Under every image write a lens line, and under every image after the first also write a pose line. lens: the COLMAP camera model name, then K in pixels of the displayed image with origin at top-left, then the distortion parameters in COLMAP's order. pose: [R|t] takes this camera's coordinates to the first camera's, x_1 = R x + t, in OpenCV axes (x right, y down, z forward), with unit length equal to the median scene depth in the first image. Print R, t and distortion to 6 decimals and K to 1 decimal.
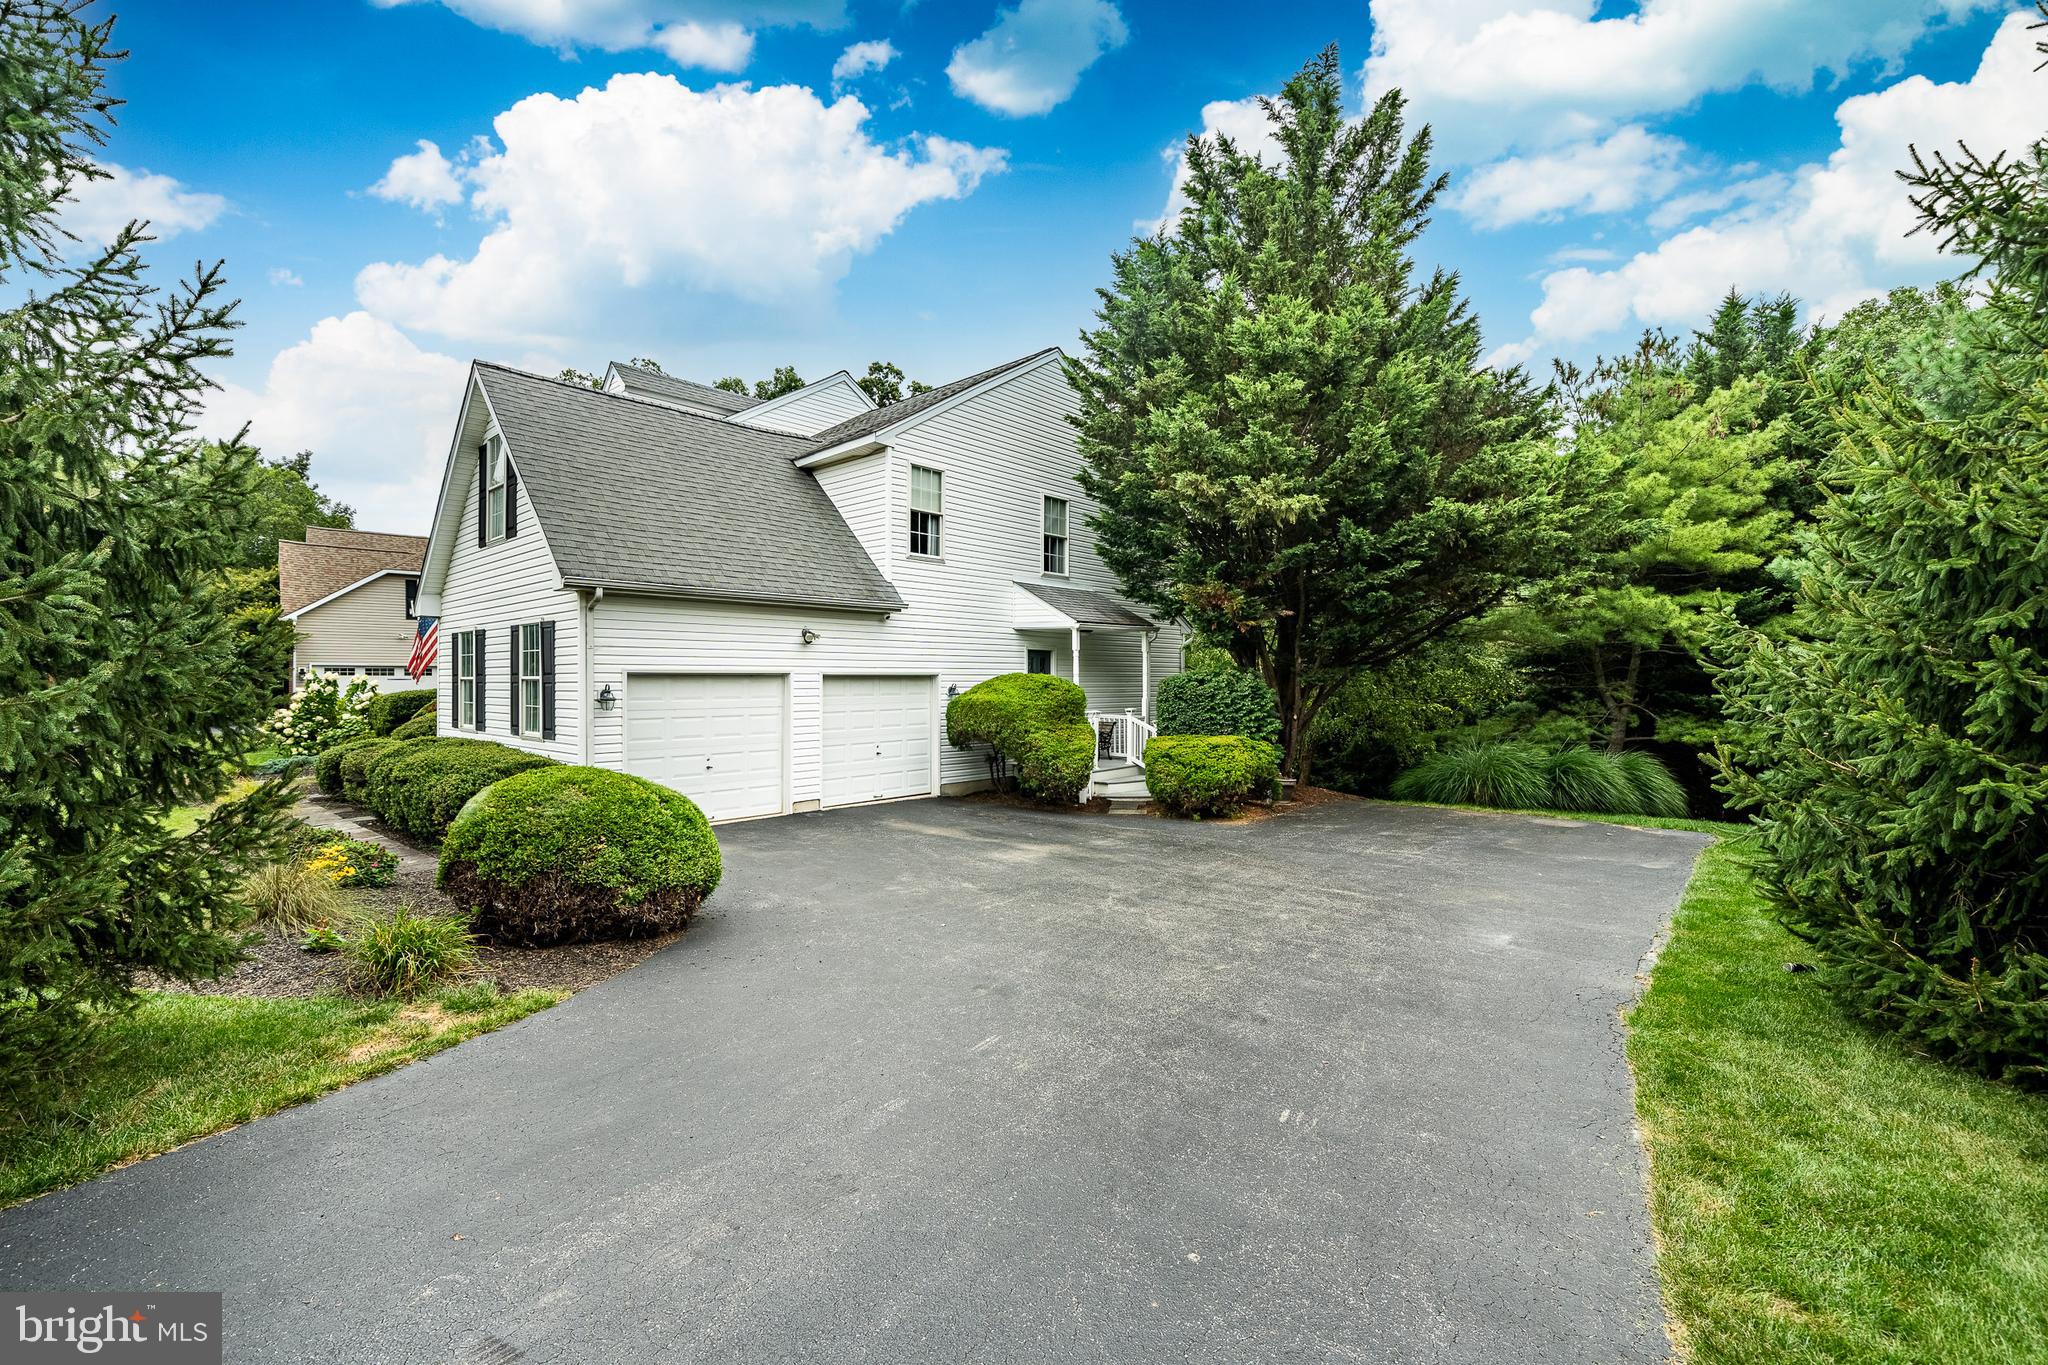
lens RADIAL K [[877.5, 0, 1022.7], [0, 877.5, 684.3], [0, 0, 1]] dist [-0.000003, 0.000000]
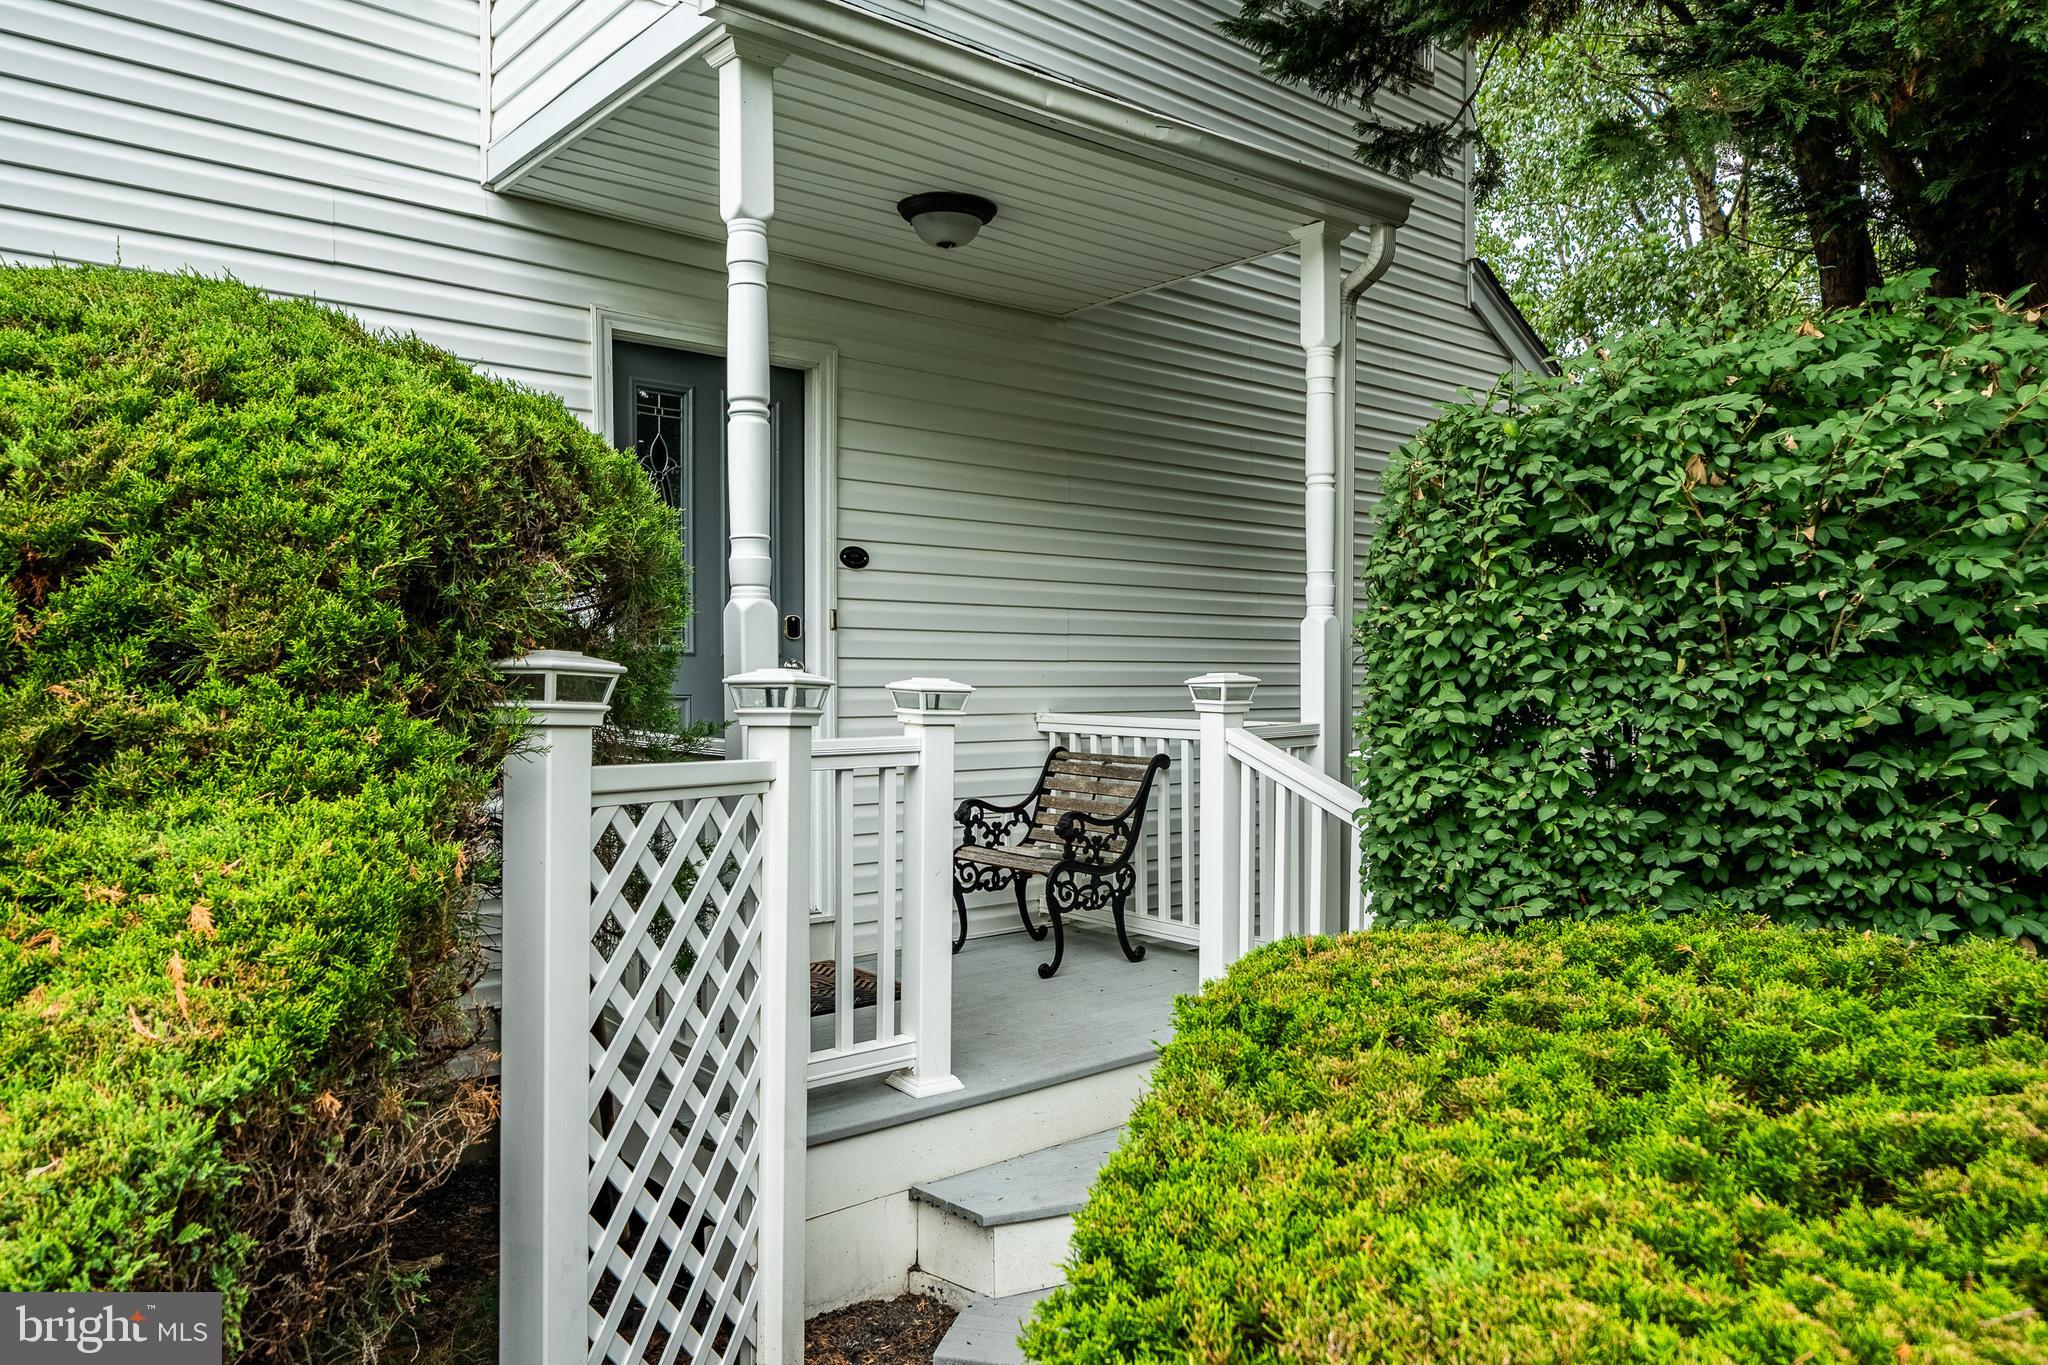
lens RADIAL K [[1439.5, 0, 1024.1], [0, 1439.5, 683.9], [0, 0, 1]] dist [-0.000591, -0.000040]
pose [[0.992794, -0.004760, -0.119740, 0.116842], [0.004492, 0.999987, -0.002509, 0.029459], [0.119750, 0.001953, 0.992802, 0.722594]]
